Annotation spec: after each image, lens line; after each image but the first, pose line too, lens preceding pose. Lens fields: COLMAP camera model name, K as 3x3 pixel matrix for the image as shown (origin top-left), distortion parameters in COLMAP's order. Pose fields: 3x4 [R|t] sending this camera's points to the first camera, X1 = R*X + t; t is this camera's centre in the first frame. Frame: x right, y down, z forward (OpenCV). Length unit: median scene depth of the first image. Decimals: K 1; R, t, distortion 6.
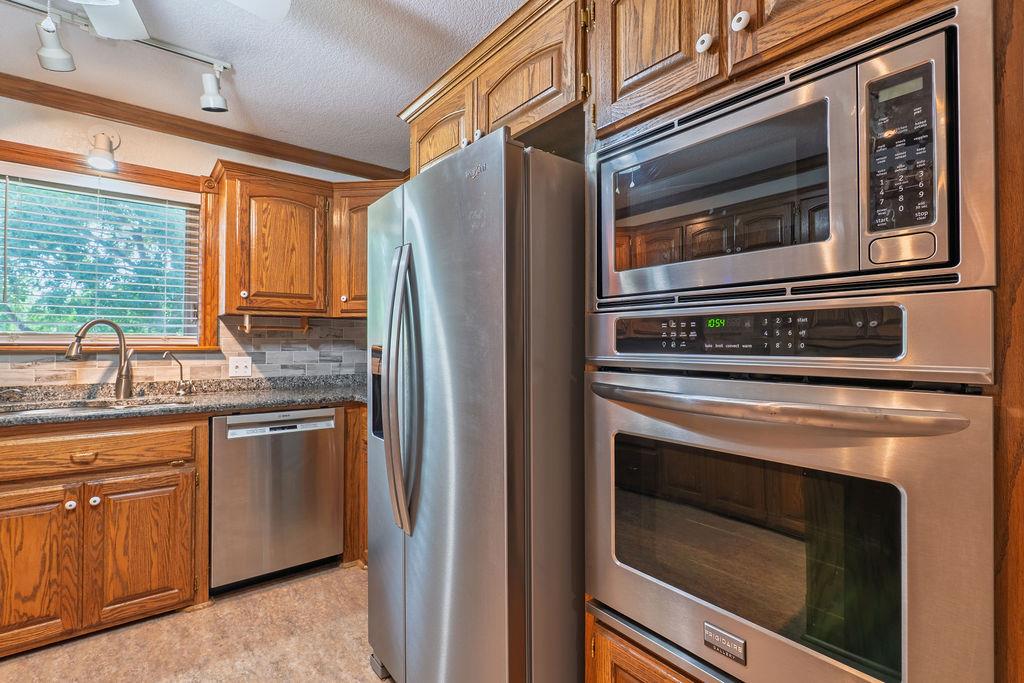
lens RADIAL K [[476.2, 0, 509.6], [0, 476.2, 340.1], [0, 0, 1]] dist [-0.011069, -0.000679]
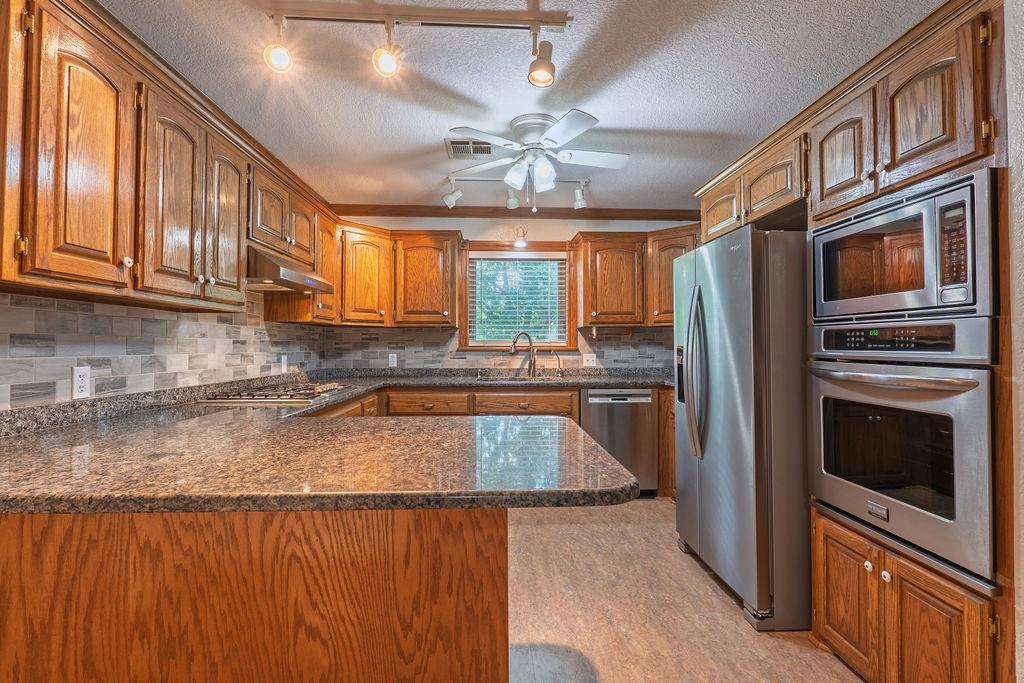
lens RADIAL K [[476.2, 0, 513.0], [0, 476.2, 339.1], [0, 0, 1]] dist [-0.011069, -0.000679]
pose [[0.819658, -0.012224, -0.572723, 0.177058], [0.010163, 0.999925, -0.006797, -0.007374], [0.572763, -0.000250, 0.819721, -0.637472]]
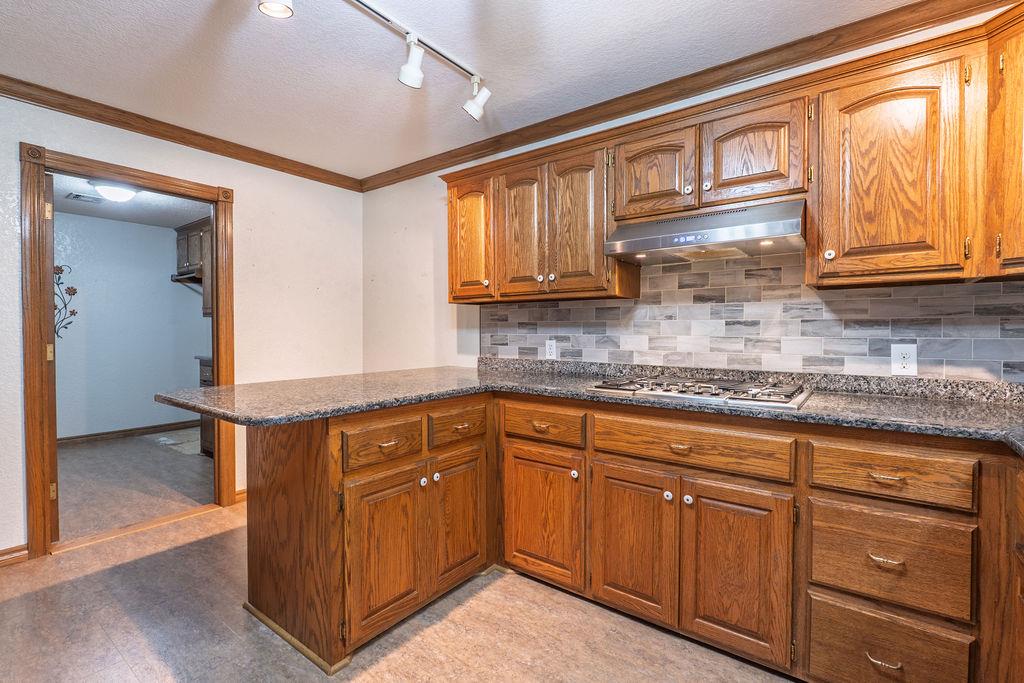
lens RADIAL K [[476.2, 0, 512.0], [0, 476.2, 338.9], [0, 0, 1]] dist [-0.011069, -0.000679]
pose [[-0.966832, -0.000590, -0.255414, -0.994759], [-0.001744, 0.999989, 0.004292, 0.039278], [0.255409, 0.004595, -0.966822, 2.351525]]
